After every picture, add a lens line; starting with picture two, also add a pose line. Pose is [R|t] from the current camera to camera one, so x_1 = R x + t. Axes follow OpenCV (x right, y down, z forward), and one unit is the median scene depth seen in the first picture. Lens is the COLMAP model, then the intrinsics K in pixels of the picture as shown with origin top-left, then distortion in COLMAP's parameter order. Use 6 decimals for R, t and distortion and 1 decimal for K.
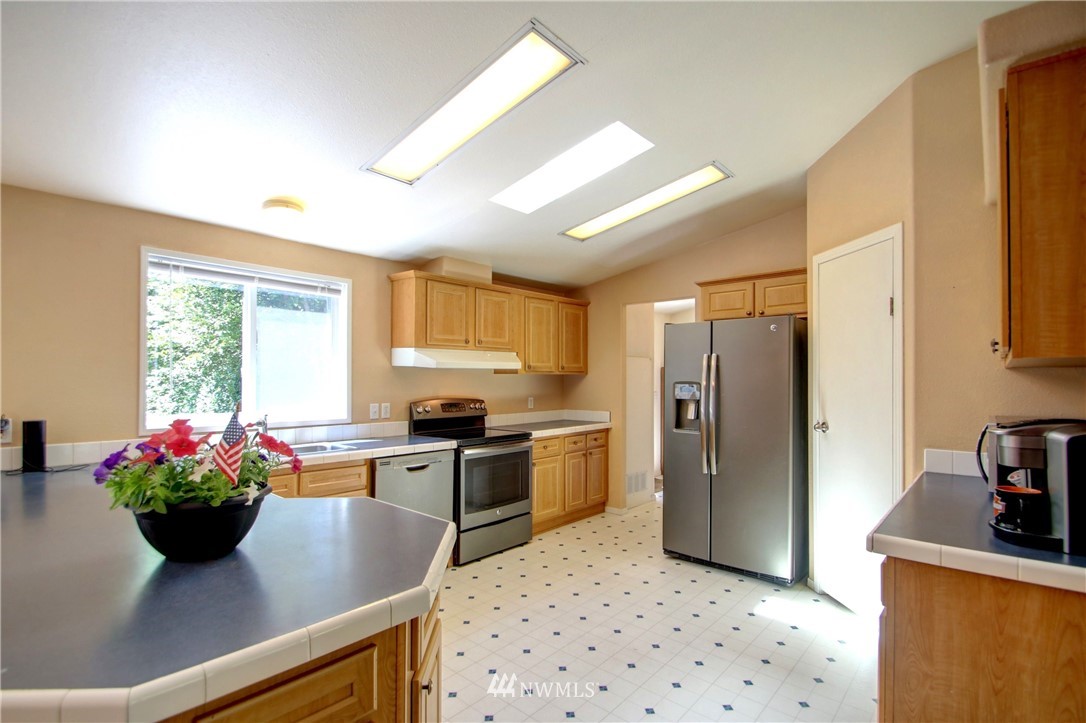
lens RADIAL K [[512.7, 0, 549.3], [0, 512.7, 376.0], [0, 0, 1]] dist [0.014211, -0.014738]
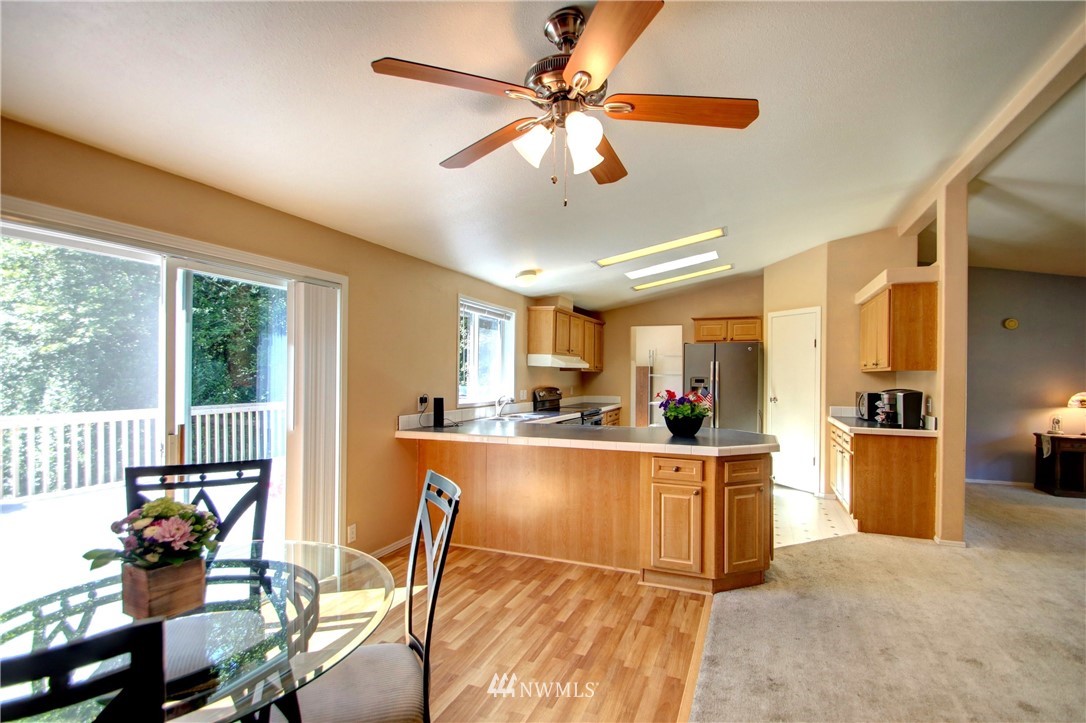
lens RADIAL K [[512.7, 0, 549.3], [0, 512.7, 376.0], [0, 0, 1]] dist [0.014211, -0.014738]
pose [[0.945559, 0.004061, 0.325425, -0.739322], [-0.007541, 0.999927, 0.009436, -0.004633], [-0.325363, -0.011376, 0.945521, -0.466533]]
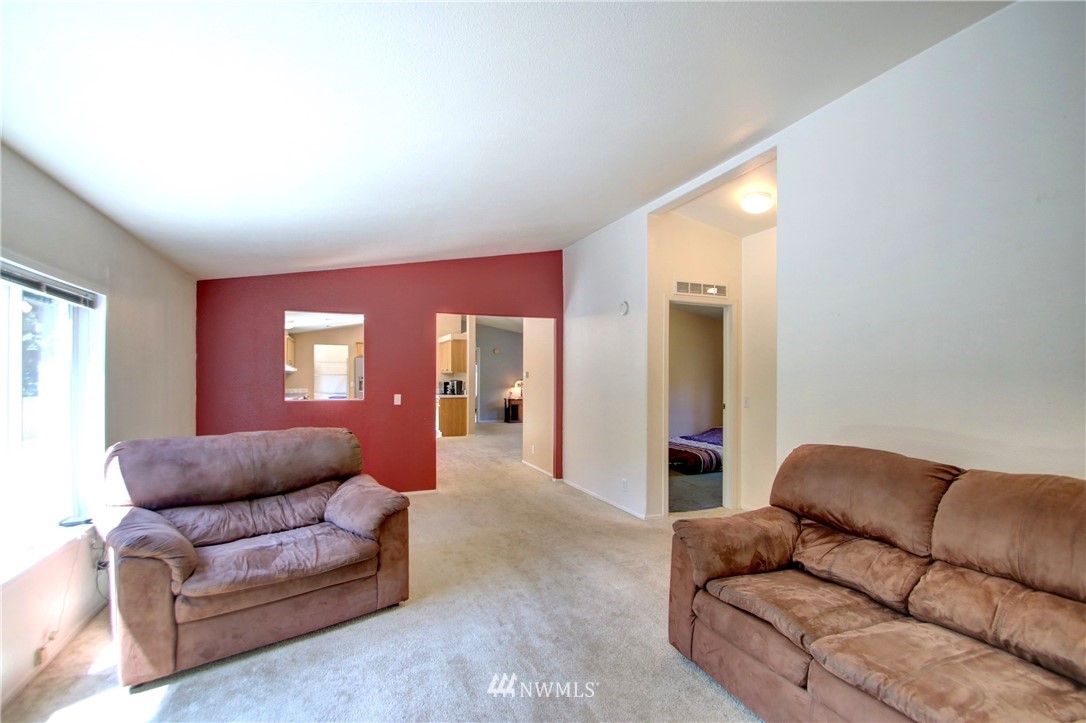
lens RADIAL K [[512.7, 0, 549.3], [0, 512.7, 376.0], [0, 0, 1]] dist [0.014211, -0.014738]
pose [[0.446131, -0.004338, 0.894957, -1.970671], [-0.006854, 0.999942, 0.008263, -0.020247], [-0.894941, -0.009821, 0.446076, -1.394649]]
